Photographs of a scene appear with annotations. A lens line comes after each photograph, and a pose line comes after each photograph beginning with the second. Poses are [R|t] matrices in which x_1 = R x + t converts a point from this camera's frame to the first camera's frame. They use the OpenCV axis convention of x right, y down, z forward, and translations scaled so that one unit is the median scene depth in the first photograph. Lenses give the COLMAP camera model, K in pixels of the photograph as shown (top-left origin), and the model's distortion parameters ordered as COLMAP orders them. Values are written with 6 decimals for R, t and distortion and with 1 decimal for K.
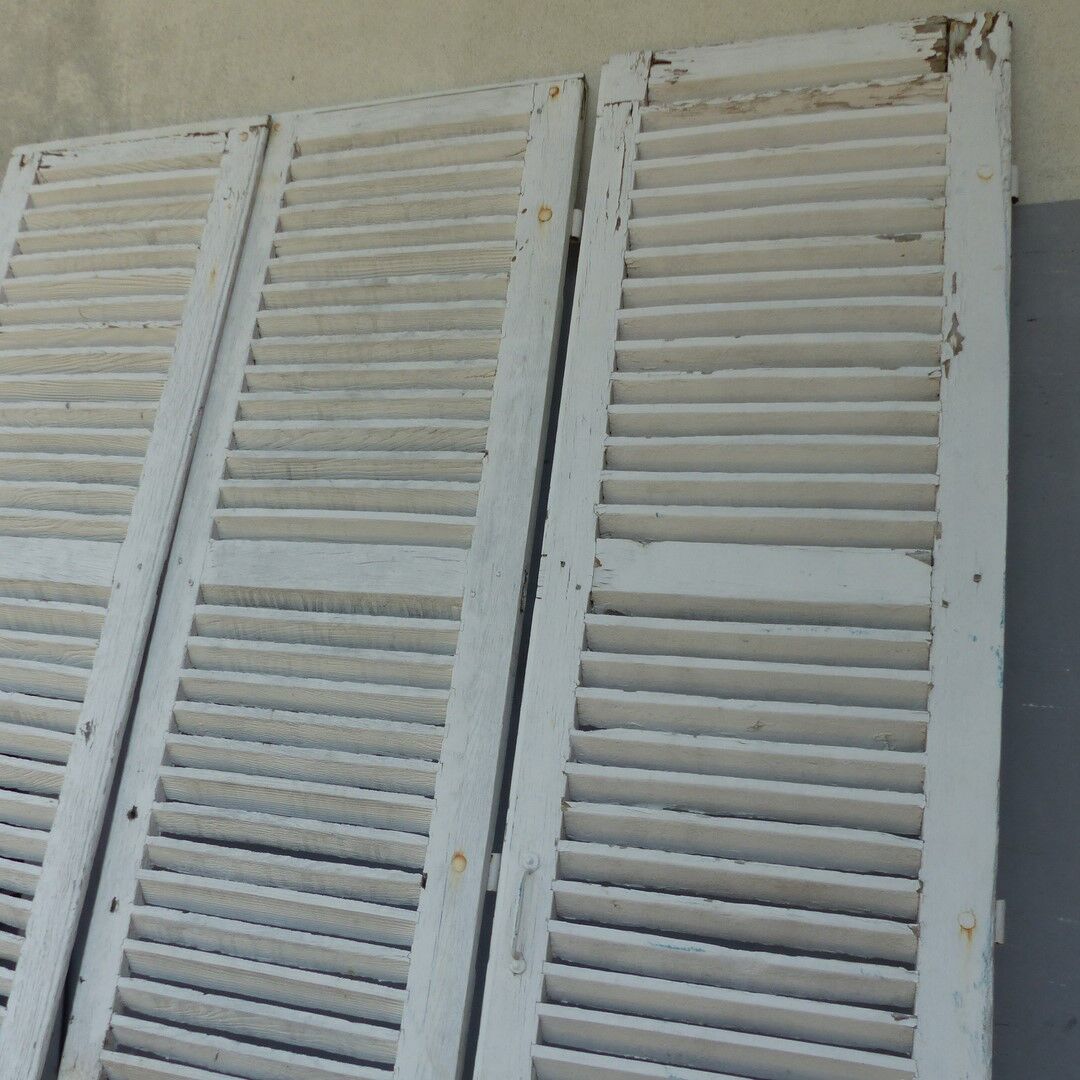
lens RADIAL K [[1101.8, 0, 540.0], [0, 1101.8, 540.0], [0, 0, 1]] dist [-0.025790, 0.005087]
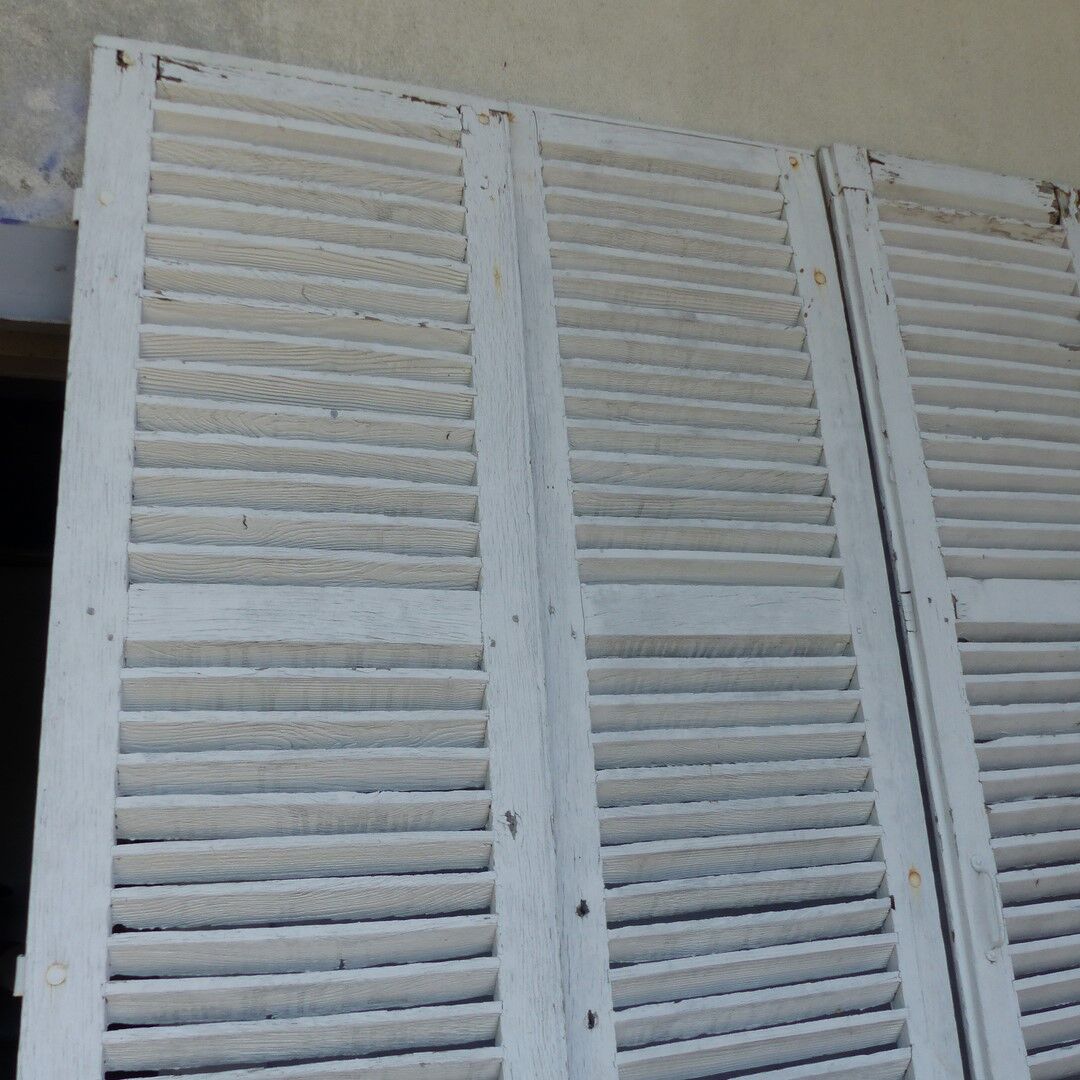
lens RADIAL K [[1101.8, 0, 540.0], [0, 1101.8, 540.0], [0, 0, 1]] dist [-0.025790, 0.005087]
pose [[0.767847, 0.001295, 0.640632, -0.919241], [0.005864, 0.999942, -0.009050, -0.029128], [-0.640606, 0.010706, 0.767795, 0.352220]]
